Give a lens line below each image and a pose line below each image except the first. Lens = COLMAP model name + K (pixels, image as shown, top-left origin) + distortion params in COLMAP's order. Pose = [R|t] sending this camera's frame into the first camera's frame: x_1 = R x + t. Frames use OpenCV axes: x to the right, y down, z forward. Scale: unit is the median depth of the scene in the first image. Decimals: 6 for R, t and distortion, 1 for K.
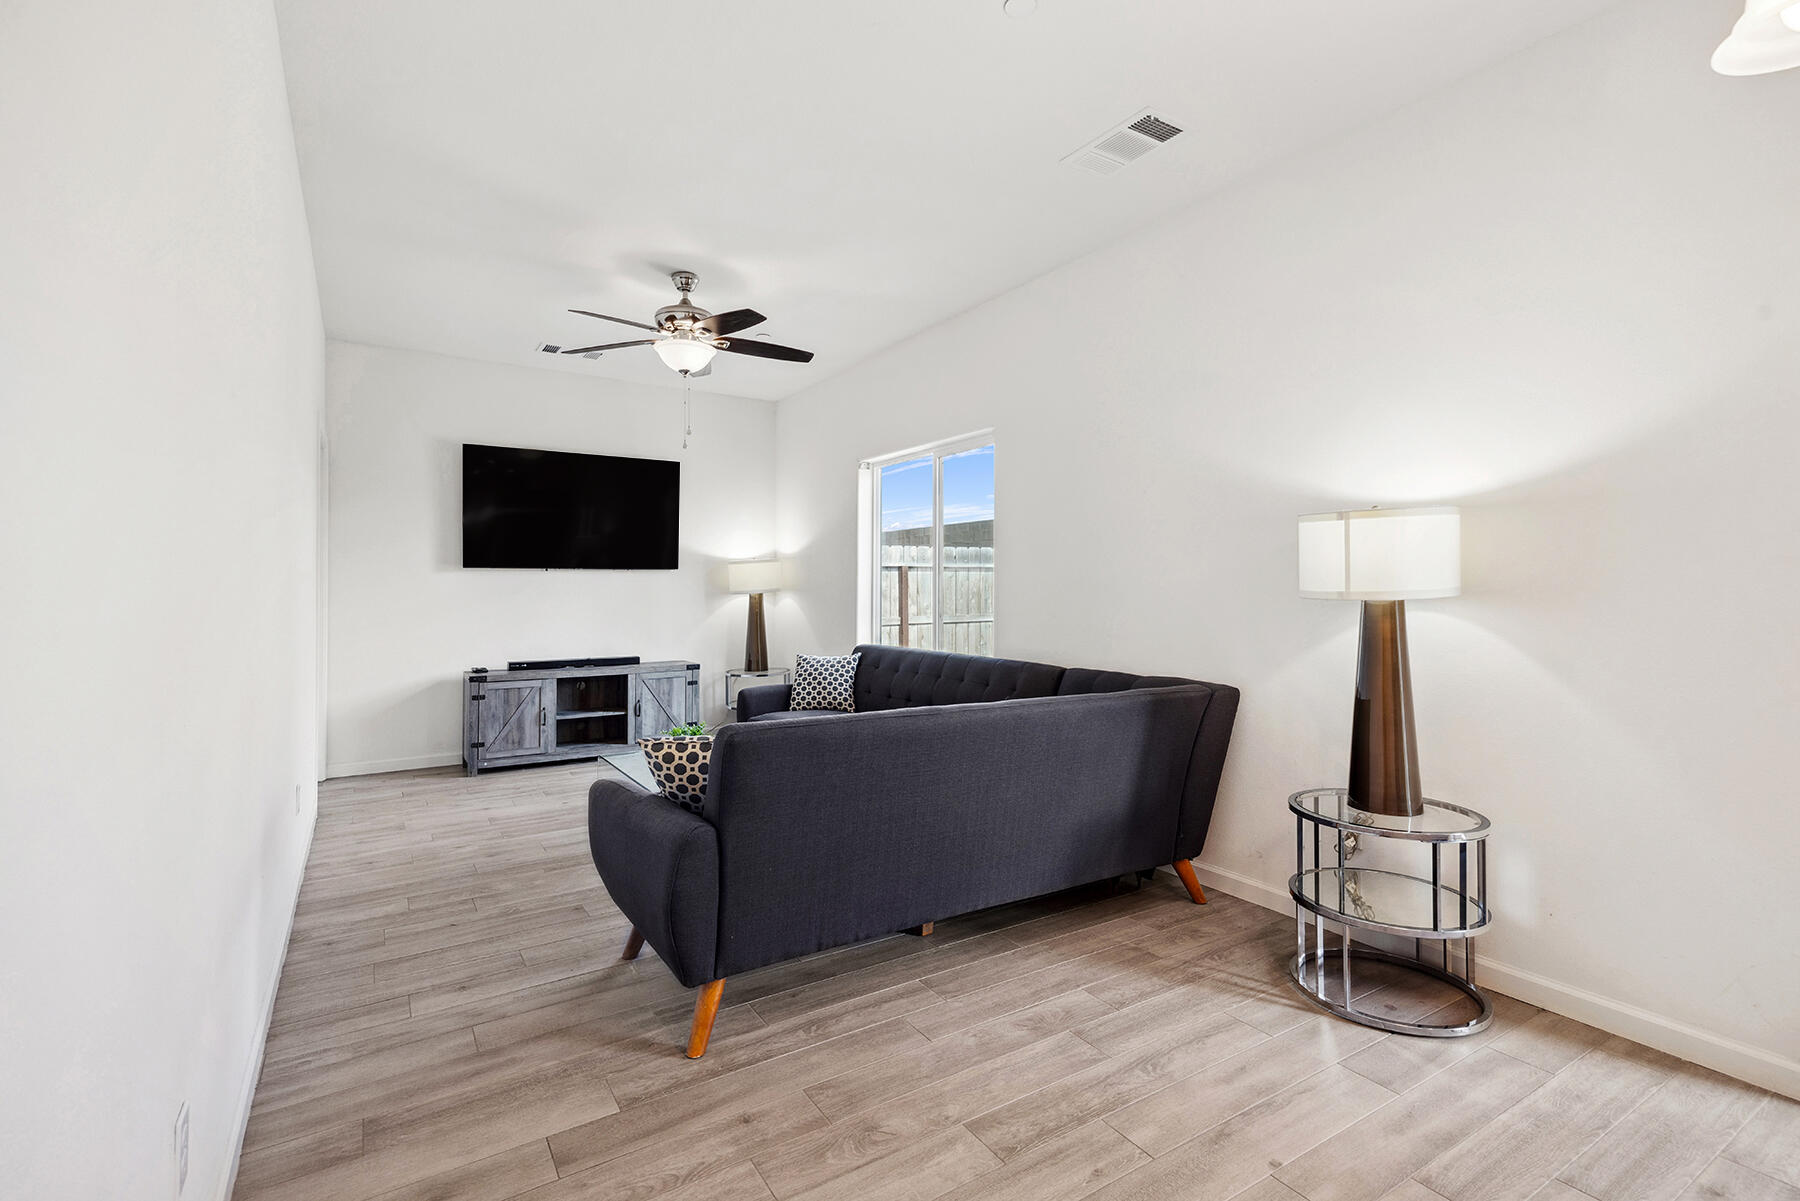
lens RADIAL K [[835.7, 0, 868.3], [0, 835.7, 598.2], [0, 0, 1]] dist [0.041575, -0.000848]
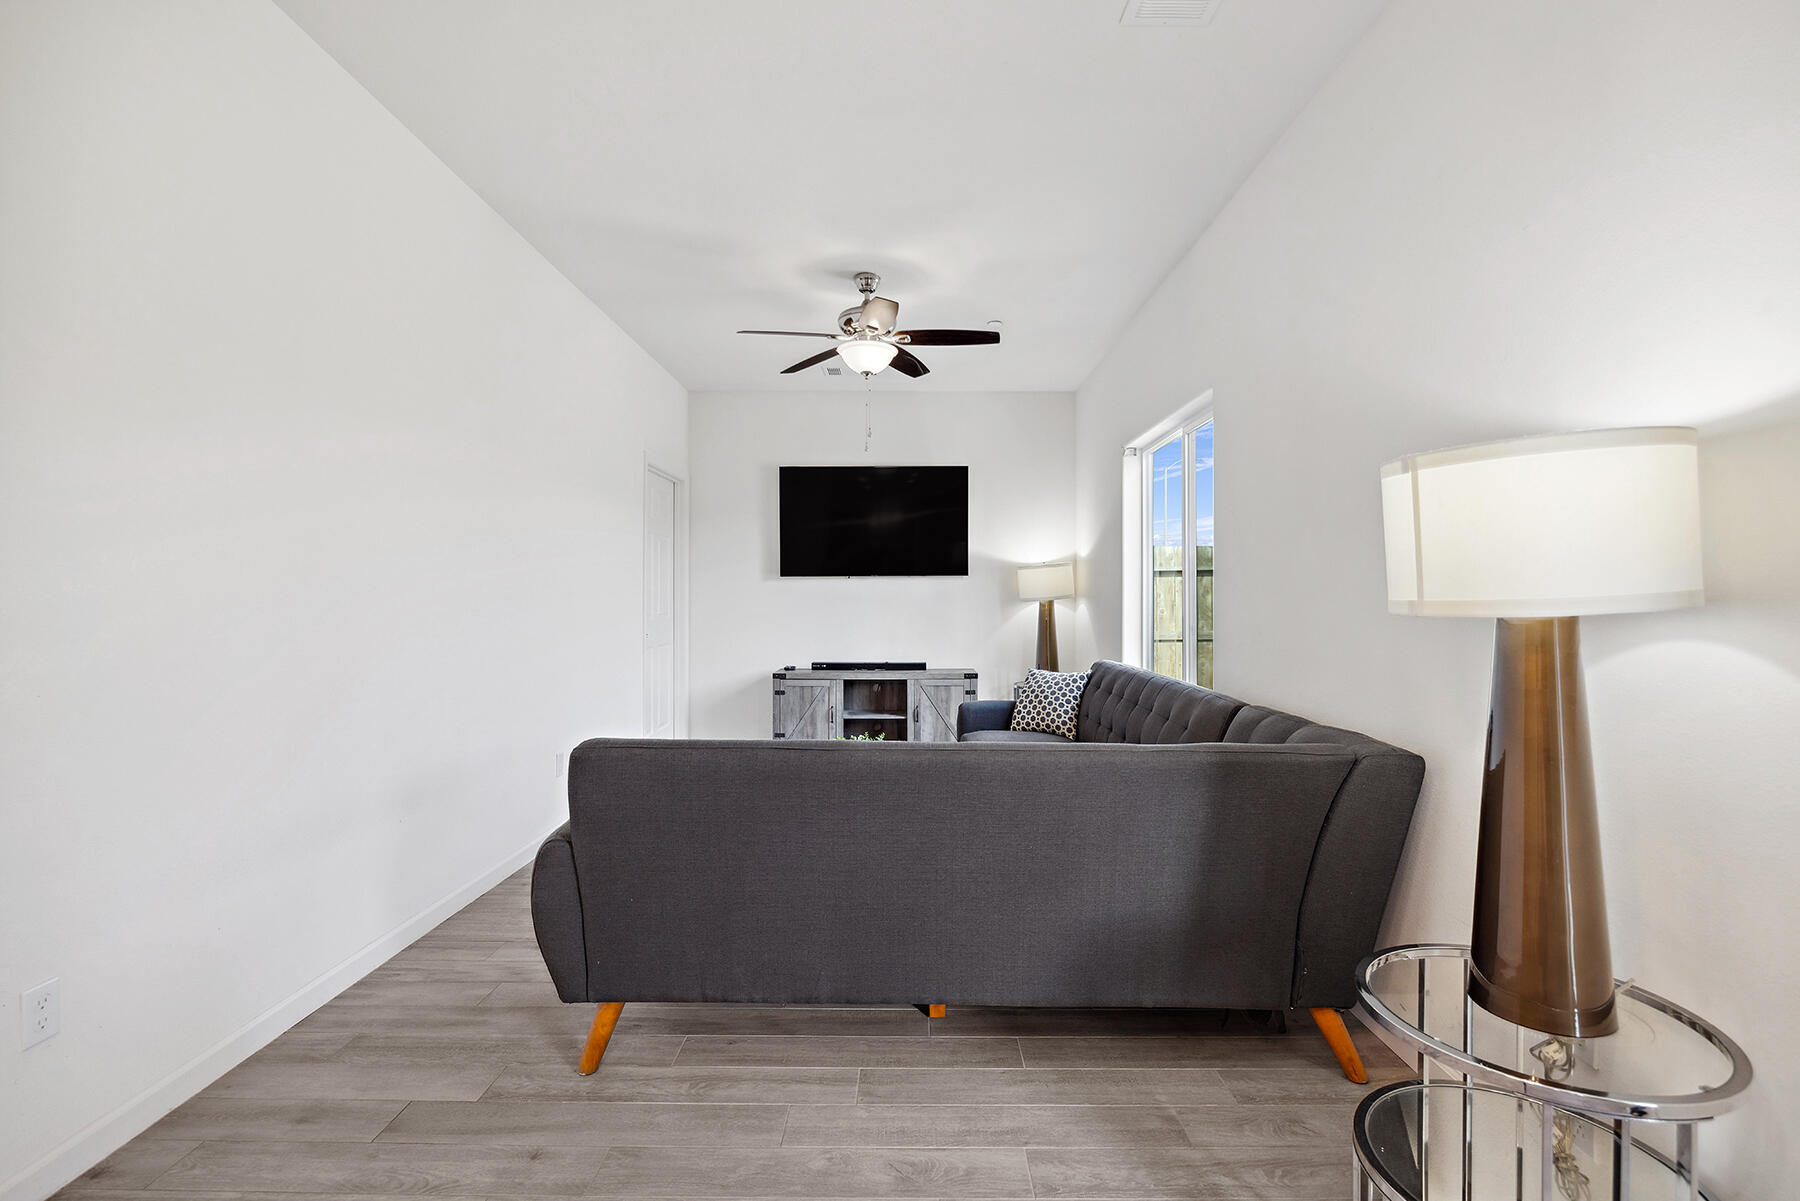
lens RADIAL K [[823.5, 0, 911.7], [0, 823.5, 600.4], [0, 0, 1]] dist [-0.004835, -0.002953]
pose [[0.843460, 0.004980, -0.537170, 0.489718], [-0.008017, 0.999962, -0.003318, -0.003548], [0.537133, 0.007105, 0.843468, 0.316295]]
